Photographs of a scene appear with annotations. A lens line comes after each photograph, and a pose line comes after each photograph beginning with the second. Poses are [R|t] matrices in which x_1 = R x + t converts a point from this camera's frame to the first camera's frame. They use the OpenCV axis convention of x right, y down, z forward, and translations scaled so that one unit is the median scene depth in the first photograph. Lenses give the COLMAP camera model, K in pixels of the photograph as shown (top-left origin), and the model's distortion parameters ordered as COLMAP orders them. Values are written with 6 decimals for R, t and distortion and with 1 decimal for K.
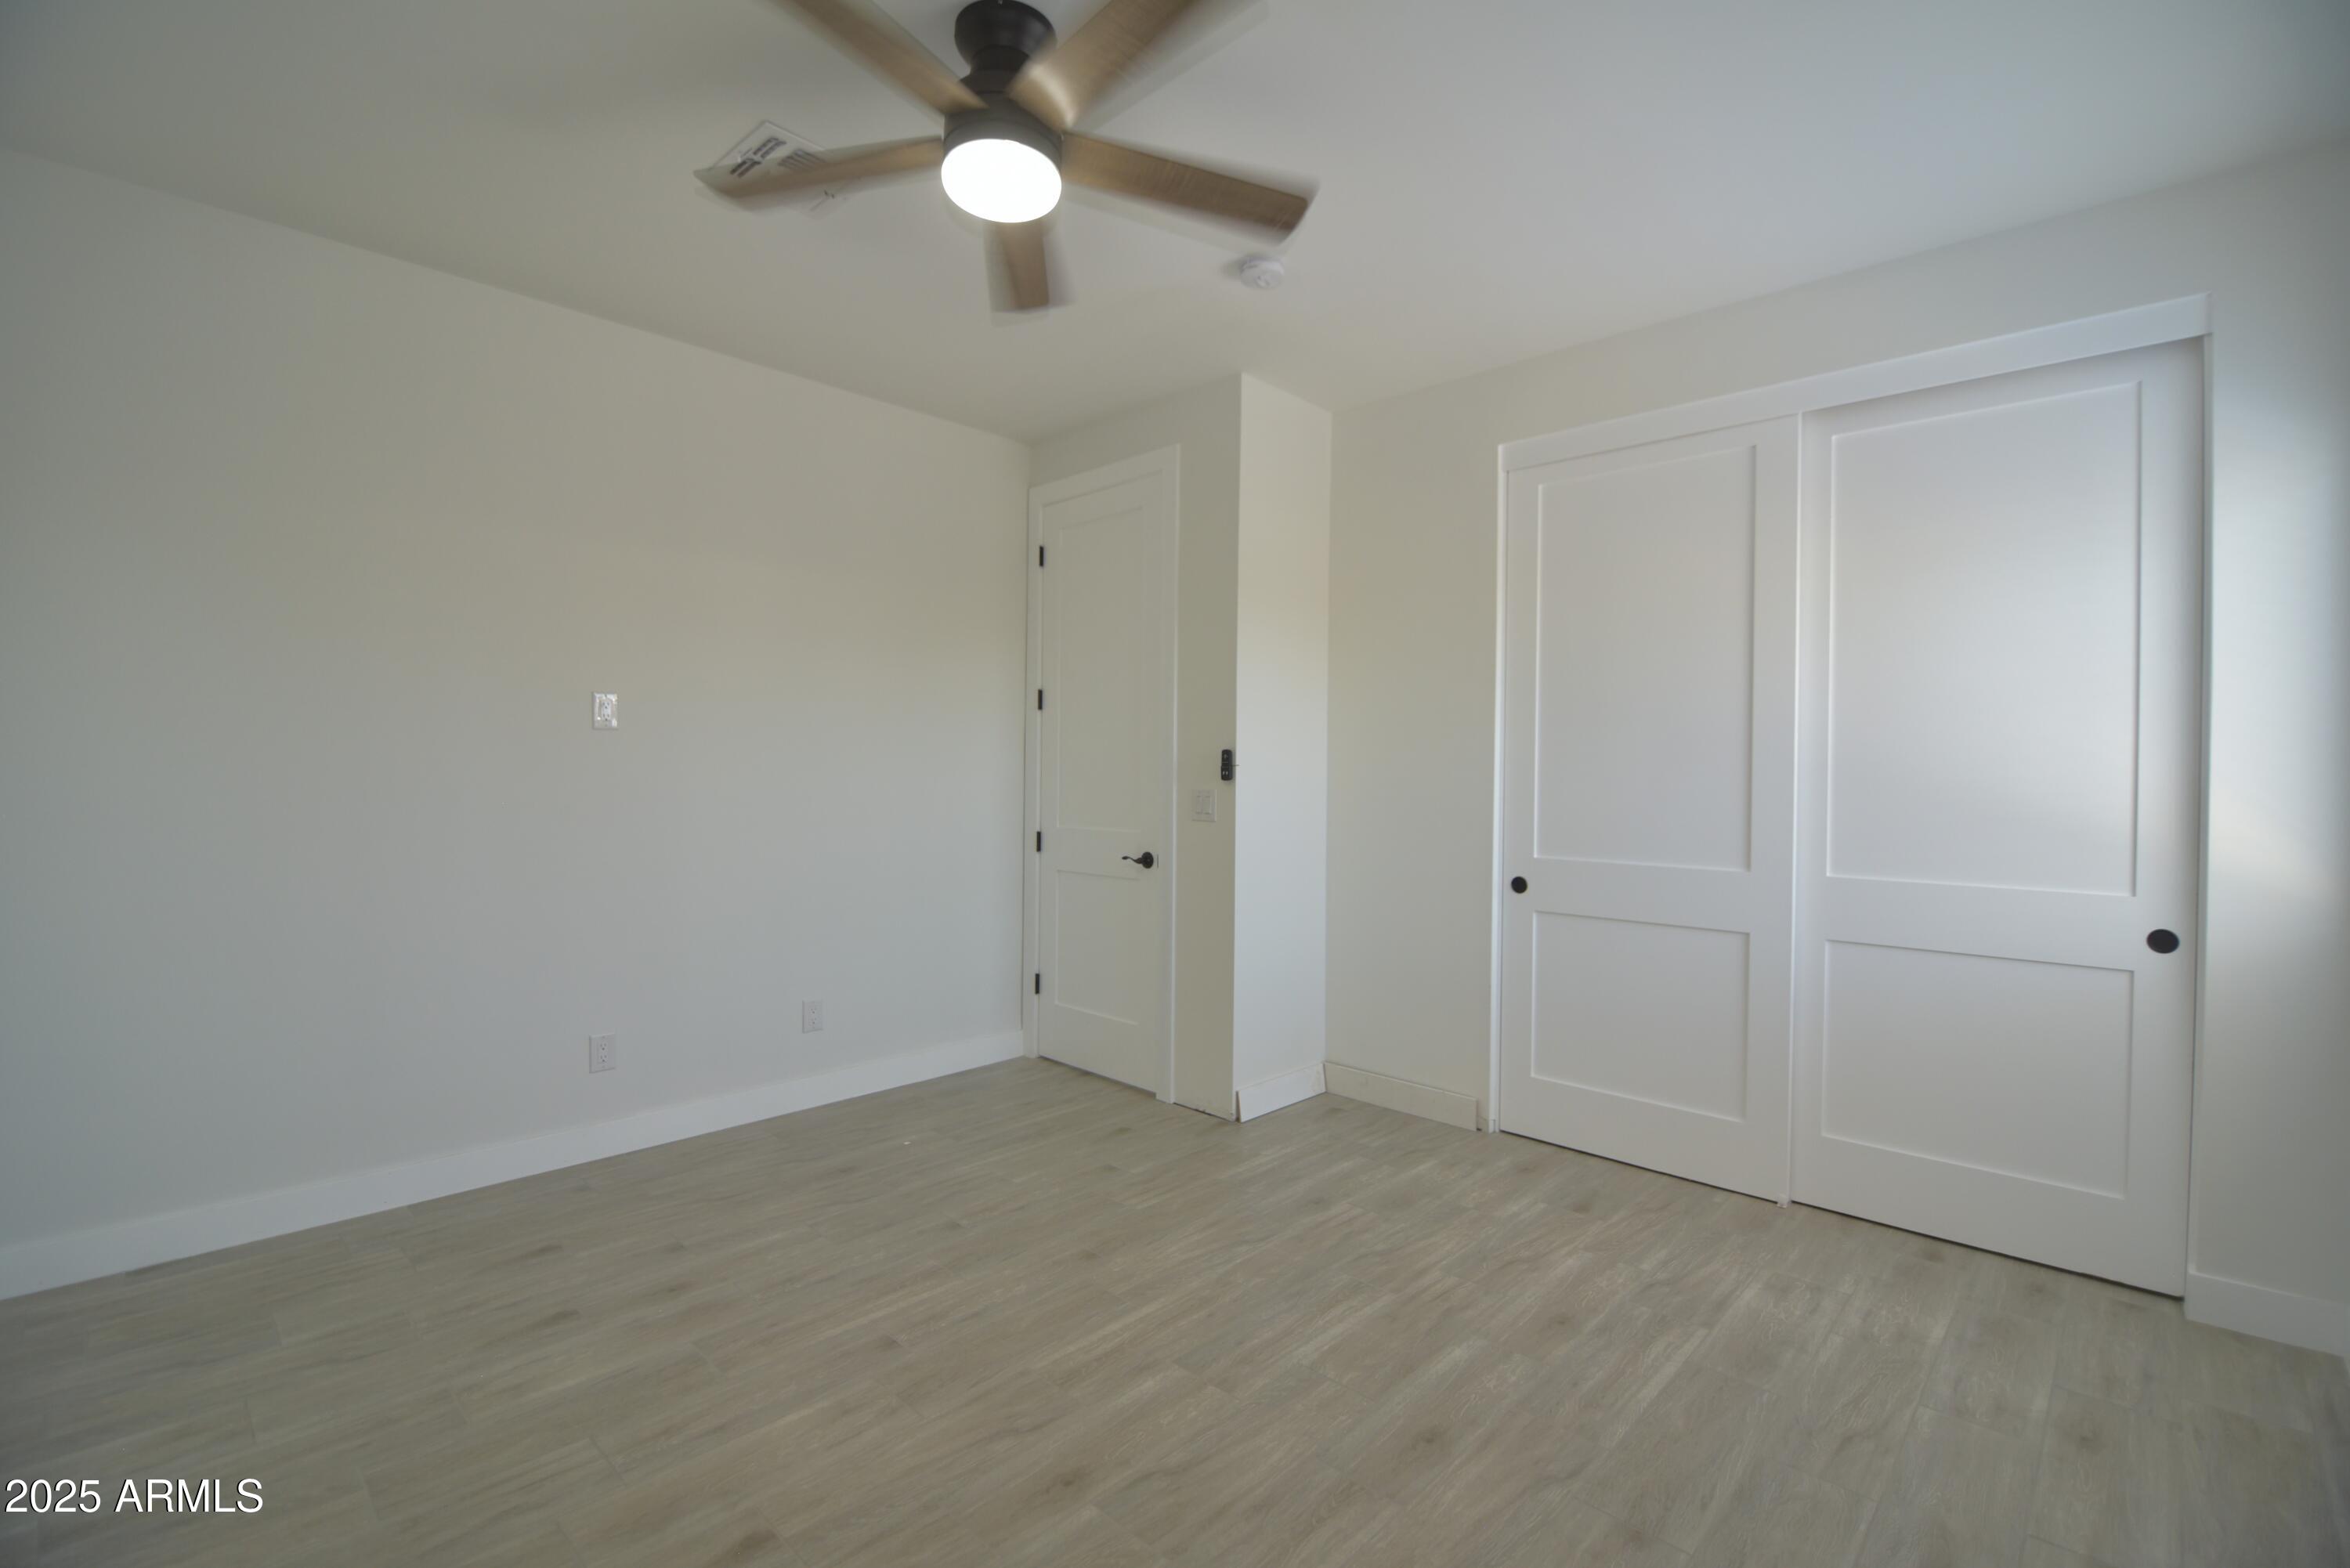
lens RADIAL K [[1048.3, 0, 1169.7], [0, 1048.3, 781.4], [0, 0, 1]] dist [0.010213, -0.013439]
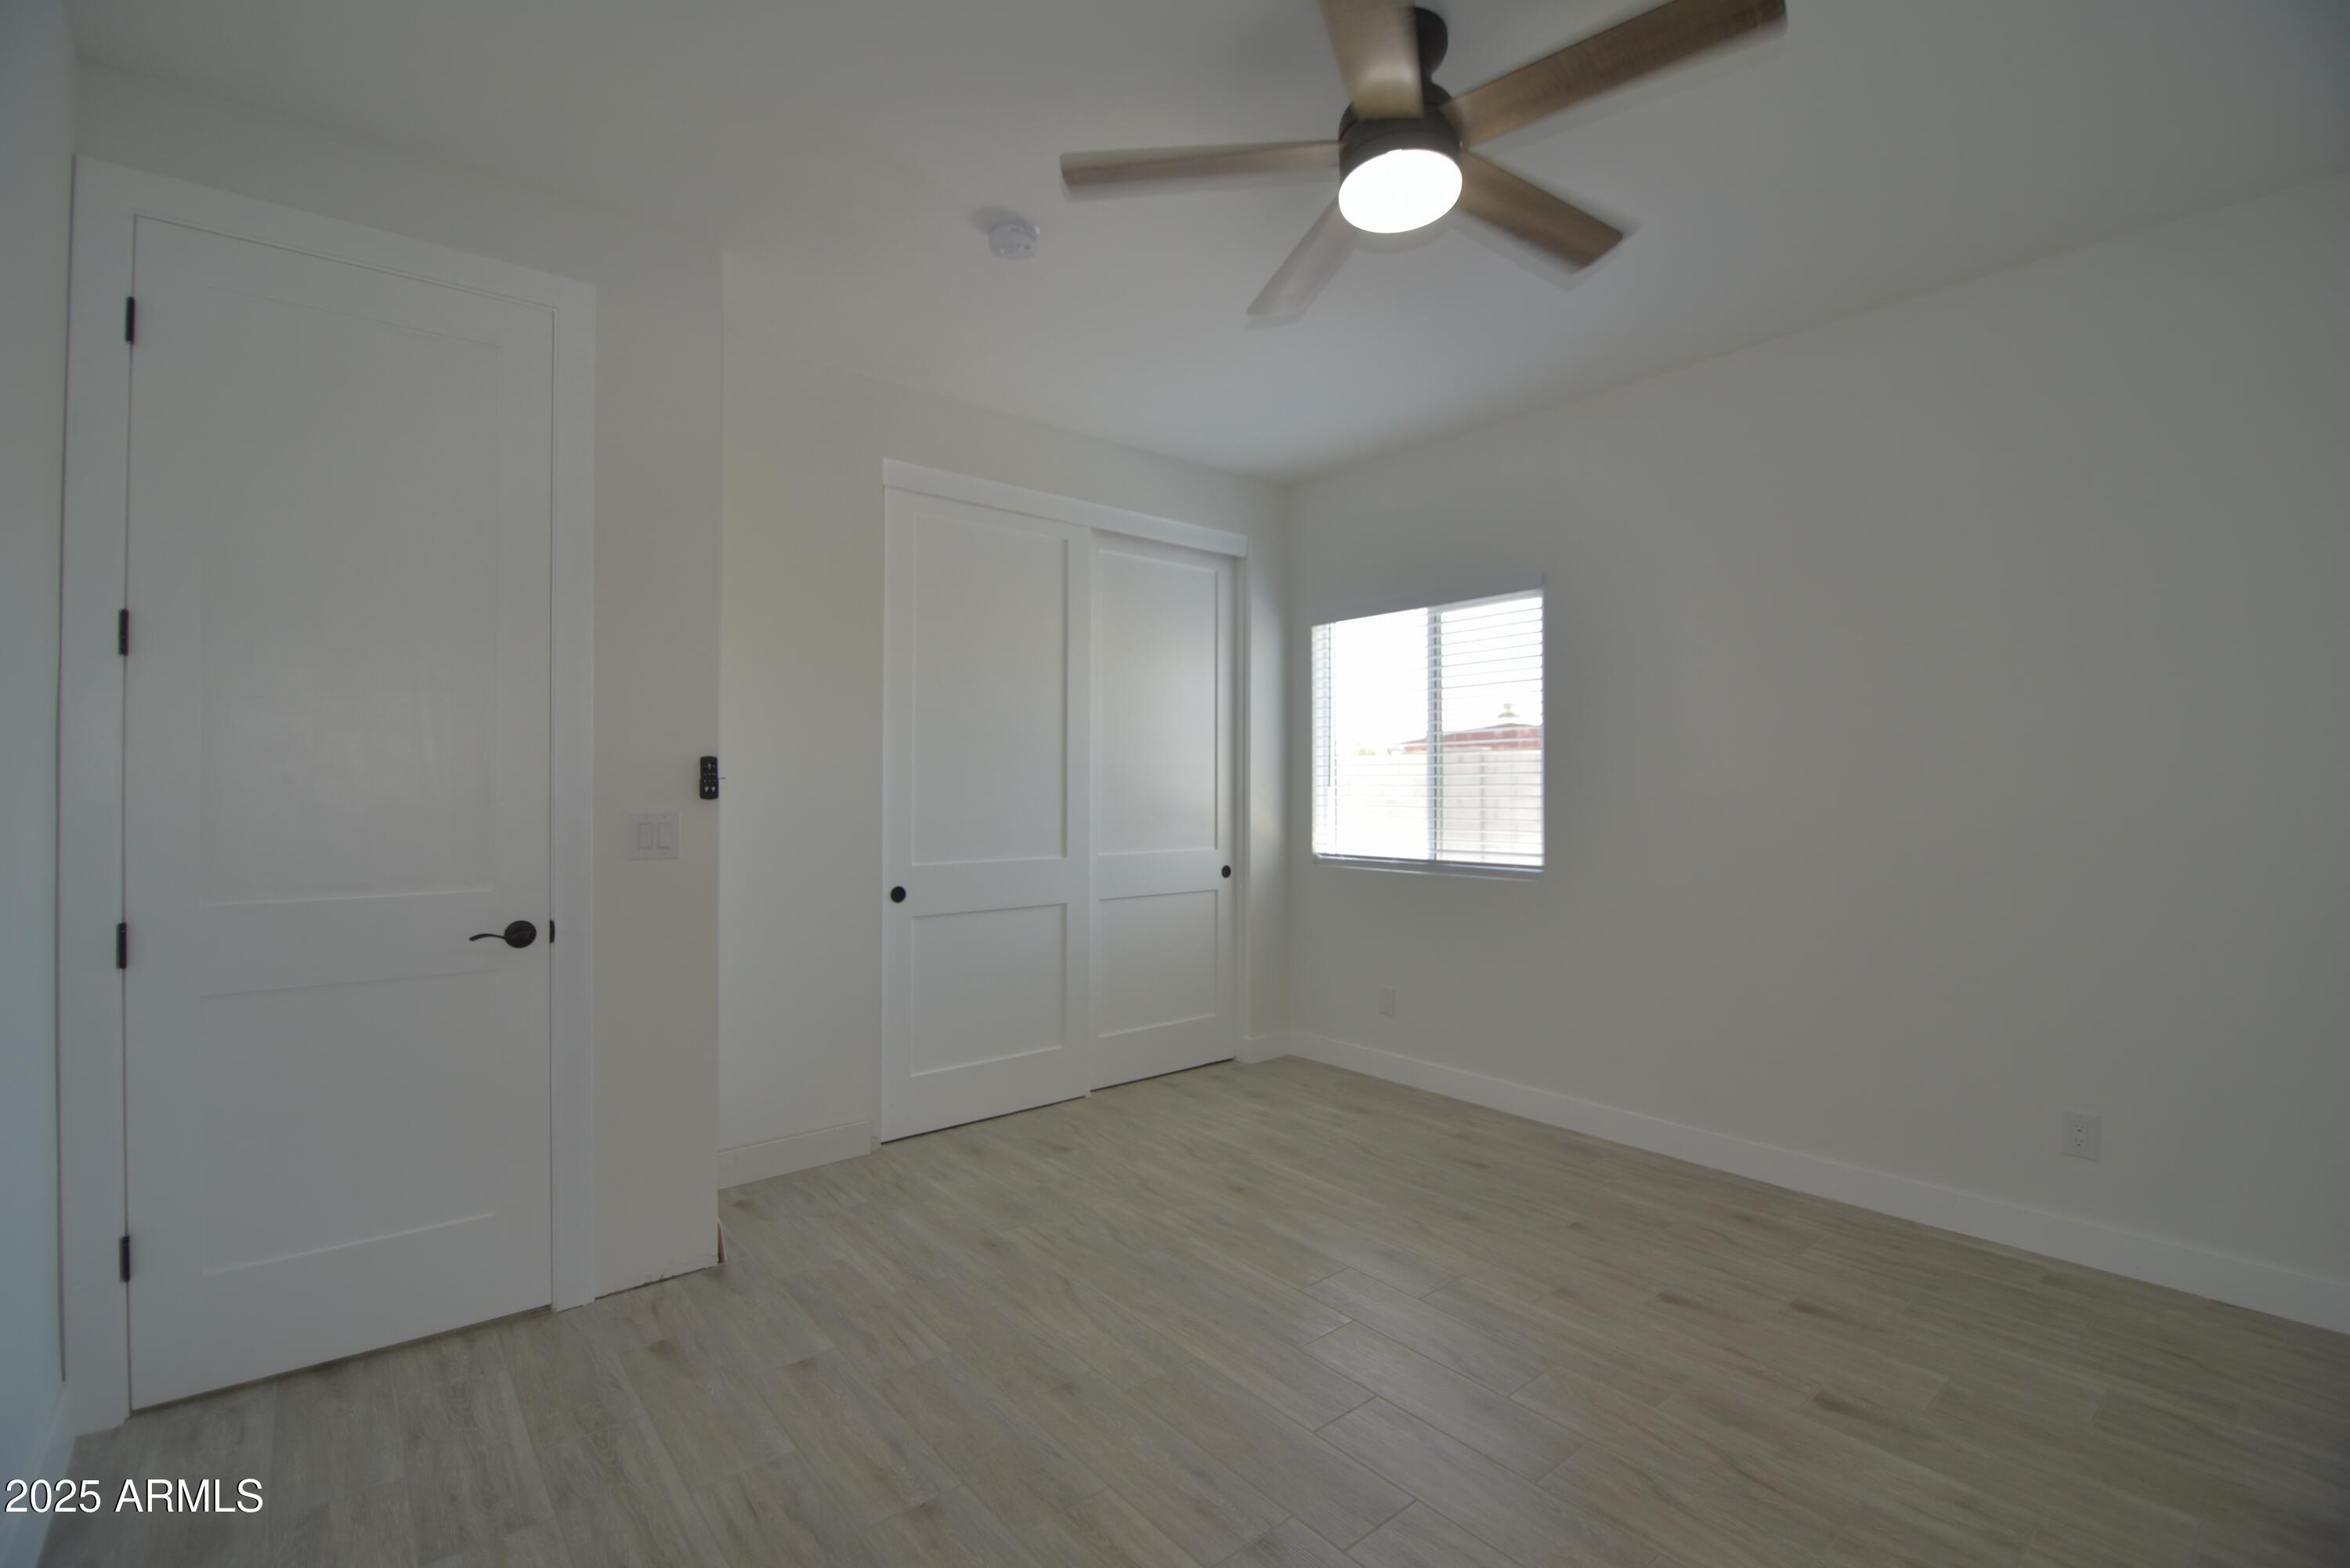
lens RADIAL K [[1048.3, 0, 1169.7], [0, 1048.3, 781.4], [0, 0, 1]] dist [0.010213, -0.013439]
pose [[0.104314, -0.006040, 0.994526, -0.772773], [0.009343, 0.999943, 0.005092, -0.016700], [-0.994501, 0.008761, 0.104364, 0.740941]]
